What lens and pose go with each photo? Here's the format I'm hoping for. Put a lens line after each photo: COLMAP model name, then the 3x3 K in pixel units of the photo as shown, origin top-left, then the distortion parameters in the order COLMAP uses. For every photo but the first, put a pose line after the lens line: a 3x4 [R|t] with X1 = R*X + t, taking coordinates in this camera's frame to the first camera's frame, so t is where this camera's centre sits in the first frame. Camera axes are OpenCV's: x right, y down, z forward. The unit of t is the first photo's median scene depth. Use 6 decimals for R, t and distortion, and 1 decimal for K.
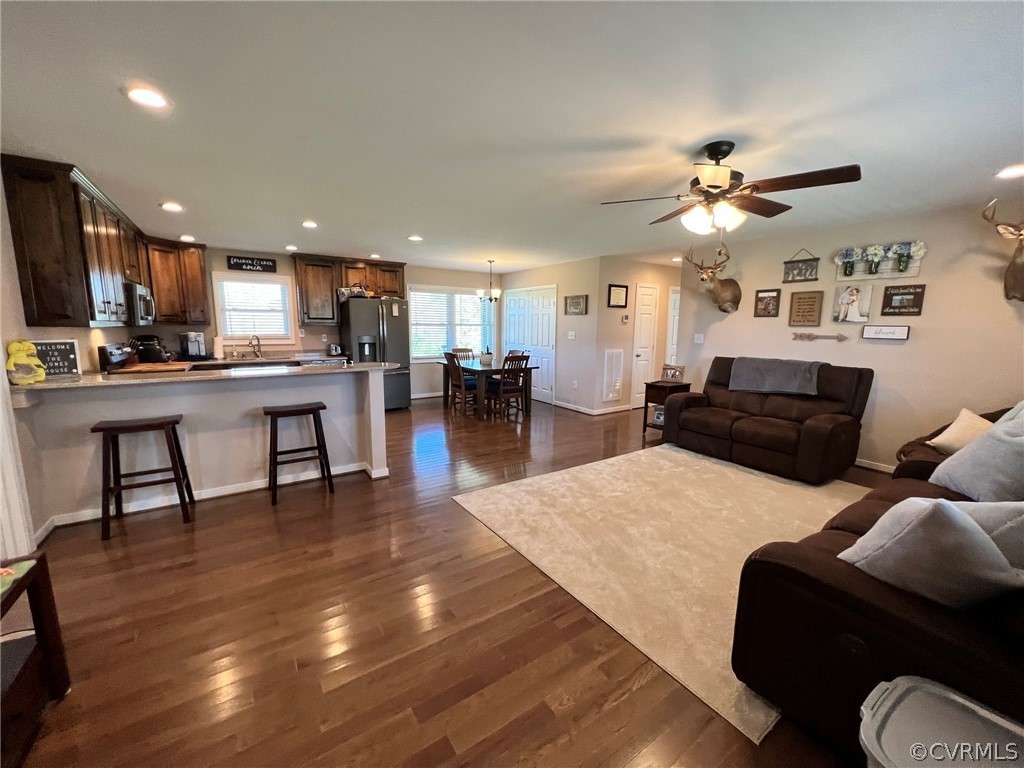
lens RADIAL K [[407.6, 0, 511.4], [0, 407.6, 386.0], [0, 0, 1]] dist [0.001351, -0.000218]
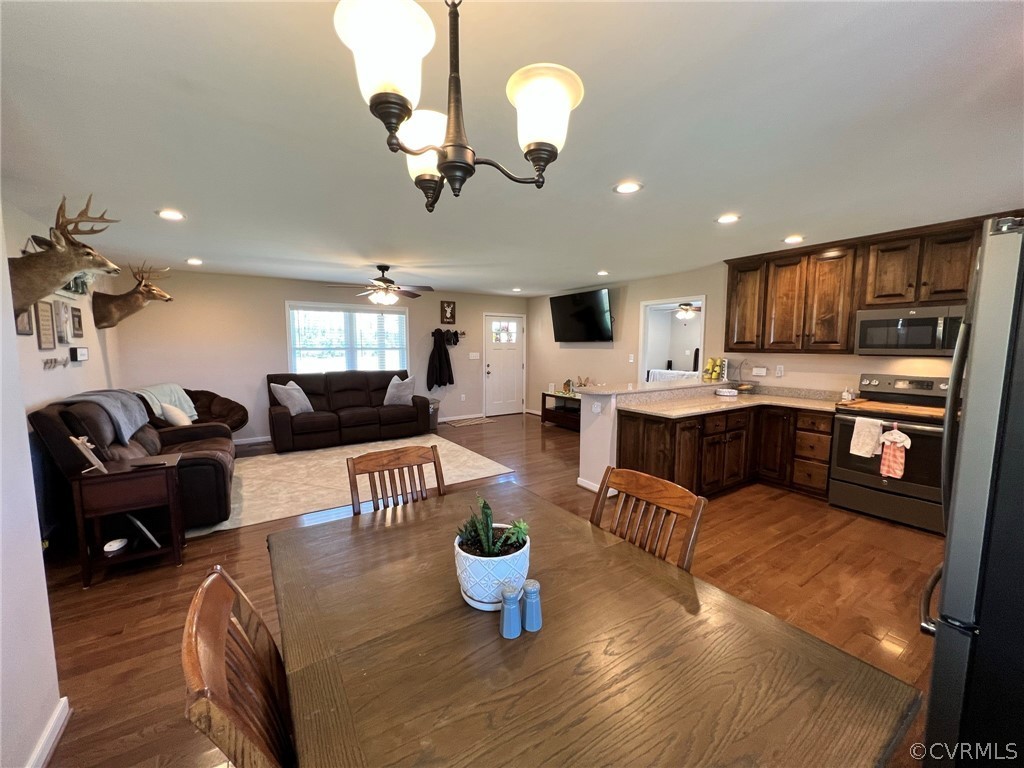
lens RADIAL K [[407.6, 0, 511.8], [0, 407.6, 384.9], [0, 0, 1]] dist [0.001351, -0.000218]
pose [[-0.999942, -0.009349, 0.005257, -0.080923], [-0.007756, 0.968803, 0.247710, -0.206419], [-0.007409, 0.247655, -0.968820, 1.303740]]
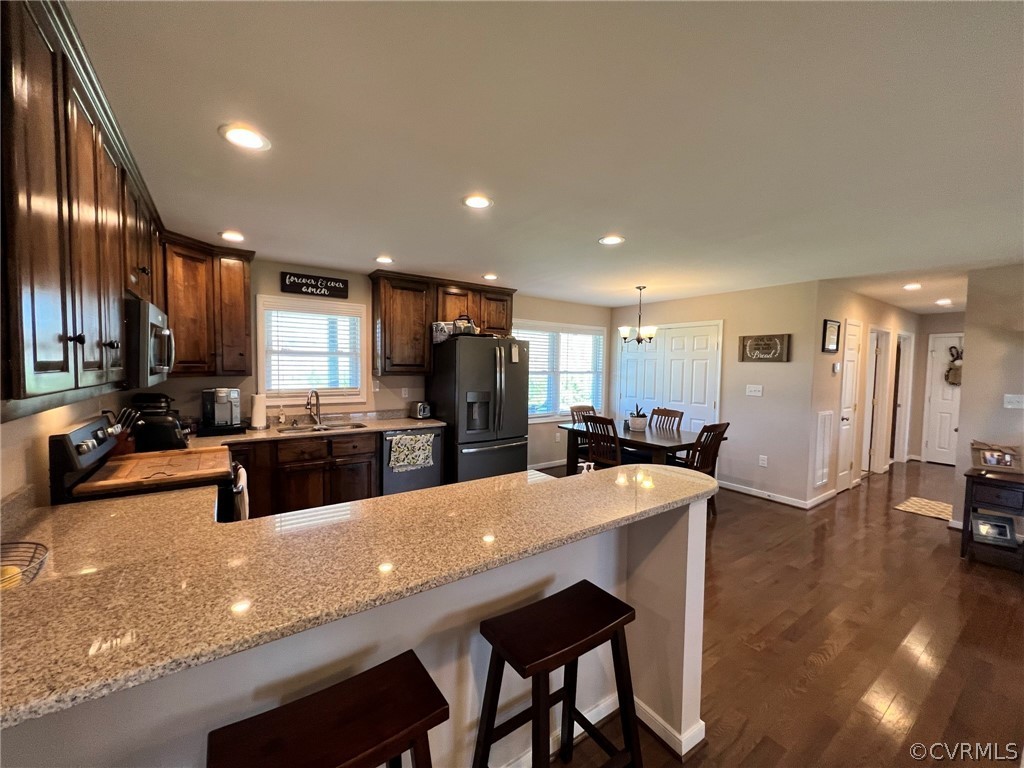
lens RADIAL K [[407.6, 0, 510.9], [0, 407.6, 385.3], [0, 0, 1]] dist [0.001351, -0.000218]
pose [[0.999744, 0.005162, 0.022049, -0.334532], [-0.002953, 0.995075, -0.099080, -0.070487], [-0.022452, 0.098989, 0.994835, 0.347486]]
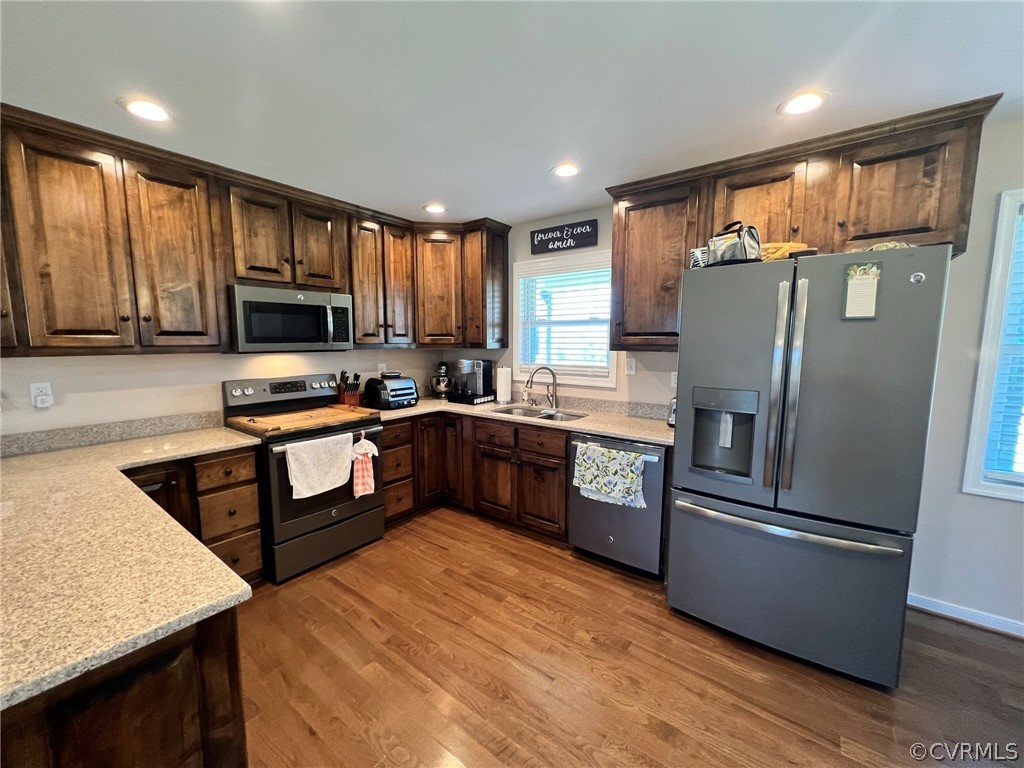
lens RADIAL K [[407.6, 0, 511.6], [0, 407.6, 384.7], [0, 0, 1]] dist [0.001351, -0.000218]
pose [[0.325099, 0.095608, -0.940835, -0.128582], [-0.138823, 0.988923, 0.052526, -0.126441], [0.935435, 0.113534, 0.334770, 0.795163]]
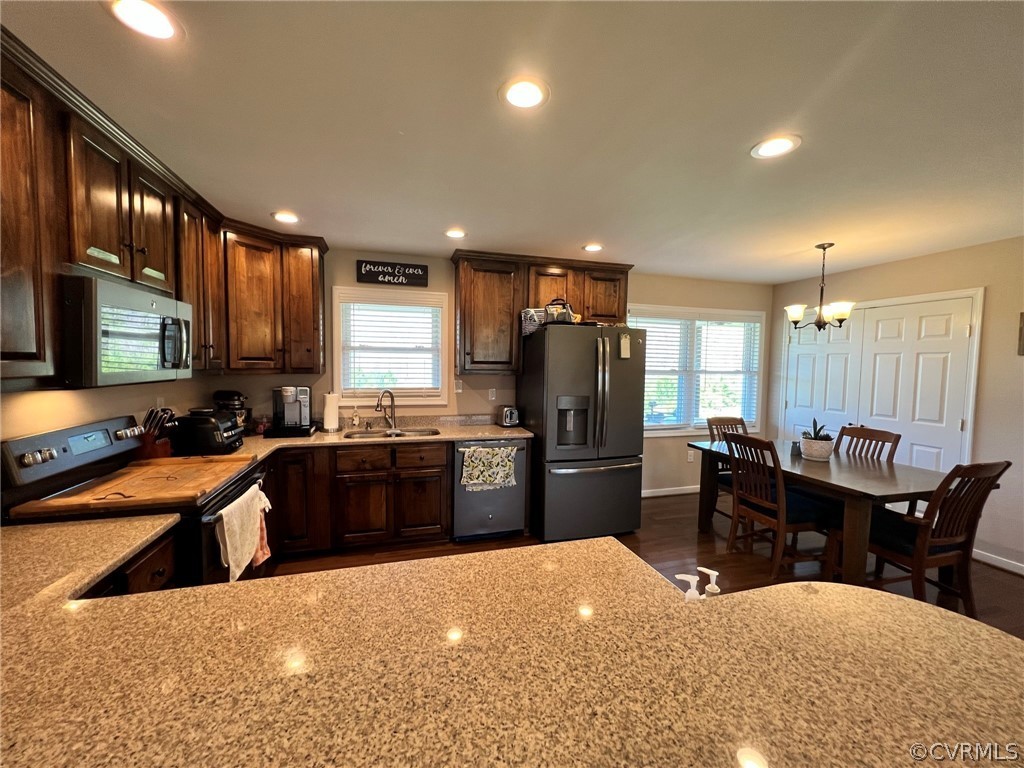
lens RADIAL K [[407.6, 0, 510.9], [0, 407.6, 385.3], [0, 0, 1]] dist [0.001351, -0.000218]
pose [[0.952615, 0.020622, -0.303480, -0.288557], [-0.050167, 0.994688, -0.089885, -0.090425], [0.300014, 0.100850, 0.948589, 0.508105]]
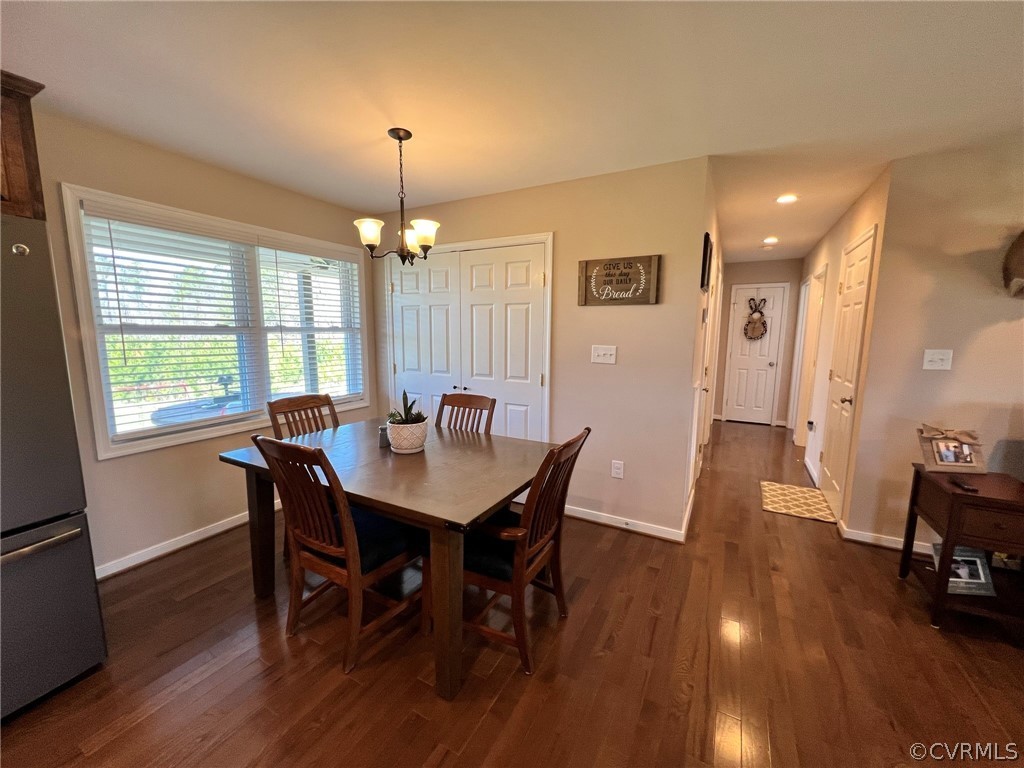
lens RADIAL K [[407.6, 0, 511.2], [0, 407.6, 386.3], [0, 0, 1]] dist [0.001351, -0.000218]
pose [[0.886748, -0.066226, 0.457485, -0.152017], [0.069981, 0.997510, 0.008757, -0.116277], [-0.456926, 0.024250, 0.889174, 0.767605]]
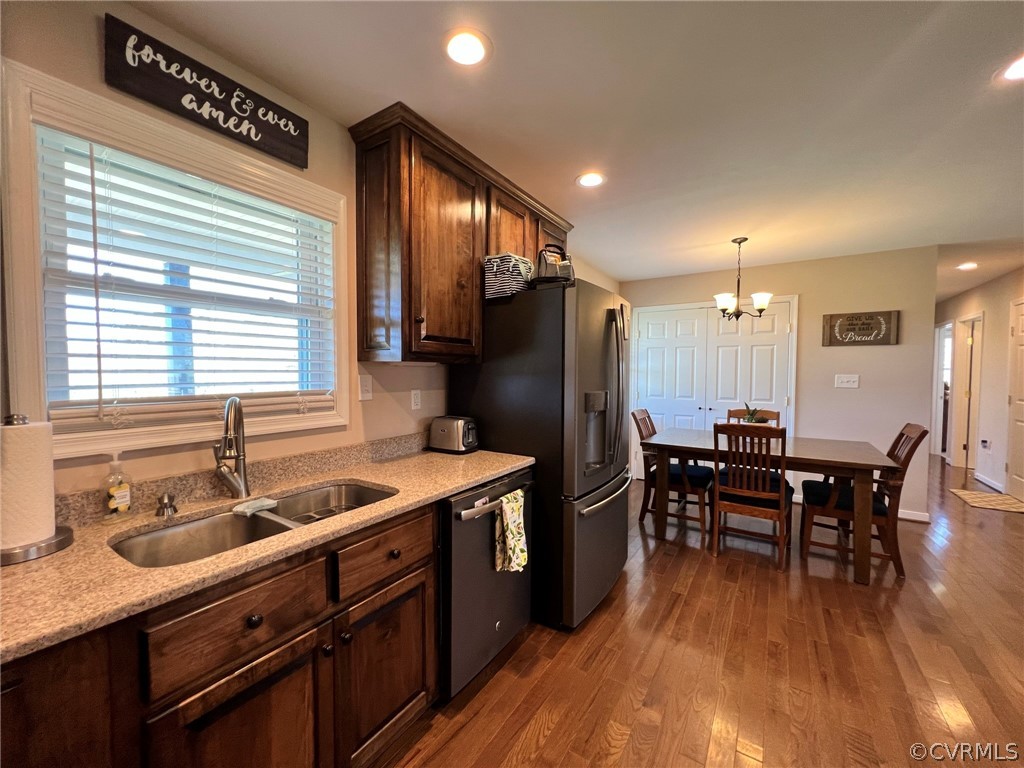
lens RADIAL K [[407.6, 0, 510.3], [0, 407.6, 385.5], [0, 0, 1]] dist [0.001351, -0.000218]
pose [[0.920158, -0.019024, 0.391085, -0.590693], [0.063501, 0.992847, -0.101110, -0.103215], [-0.386364, 0.117872, 0.914784, 0.753598]]
